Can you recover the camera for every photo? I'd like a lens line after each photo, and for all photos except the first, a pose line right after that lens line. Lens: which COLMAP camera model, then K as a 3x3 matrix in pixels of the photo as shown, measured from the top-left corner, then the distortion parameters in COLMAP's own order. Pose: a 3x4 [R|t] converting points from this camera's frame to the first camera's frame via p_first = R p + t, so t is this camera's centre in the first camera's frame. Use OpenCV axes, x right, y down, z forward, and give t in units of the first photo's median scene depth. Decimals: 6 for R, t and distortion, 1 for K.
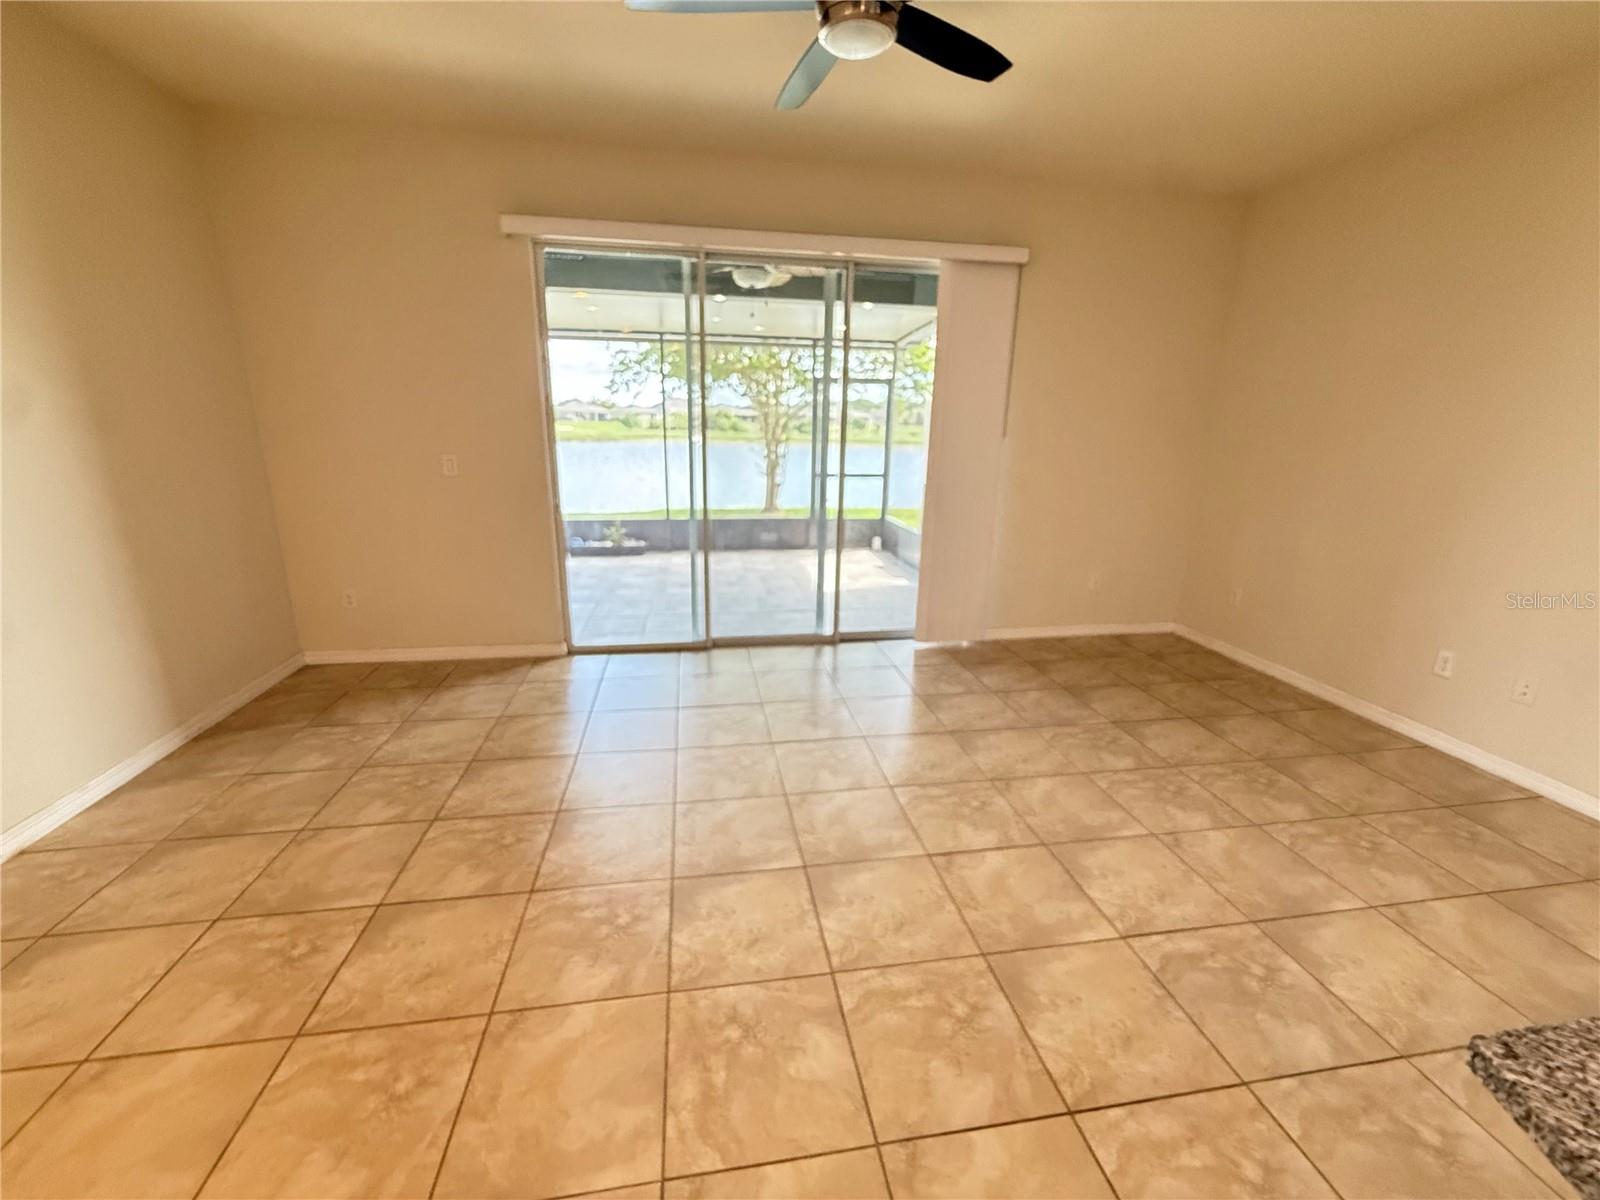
lens RADIAL K [[641.2, 0, 798.9], [0, 641.2, 603.1], [0, 0, 1]] dist [-0.003076, 0.000523]
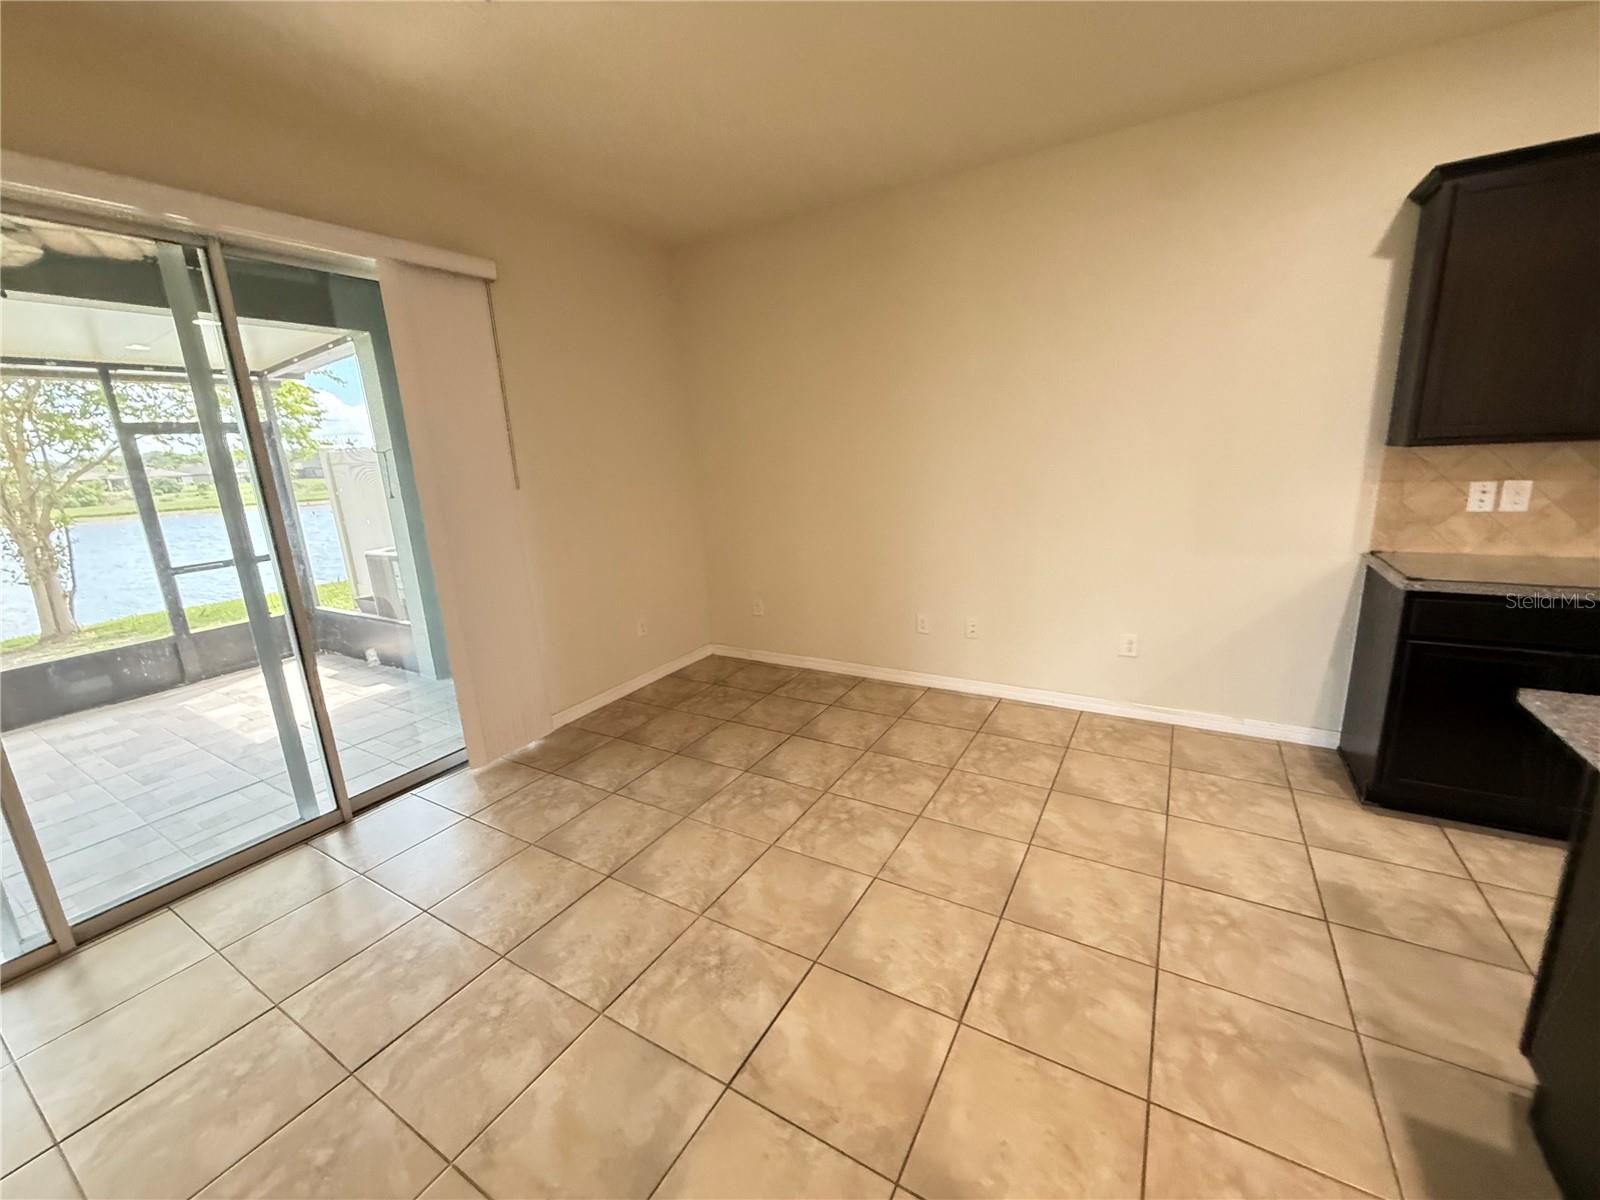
lens RADIAL K [[641.2, 0, 797.7], [0, 641.2, 600.2], [0, 0, 1]] dist [-0.003076, 0.000523]
pose [[0.648806, -0.227564, 0.726131, -0.081266], [0.270420, 0.960901, 0.059517, -0.082703], [-0.711283, 0.157746, 0.684976, 0.232803]]
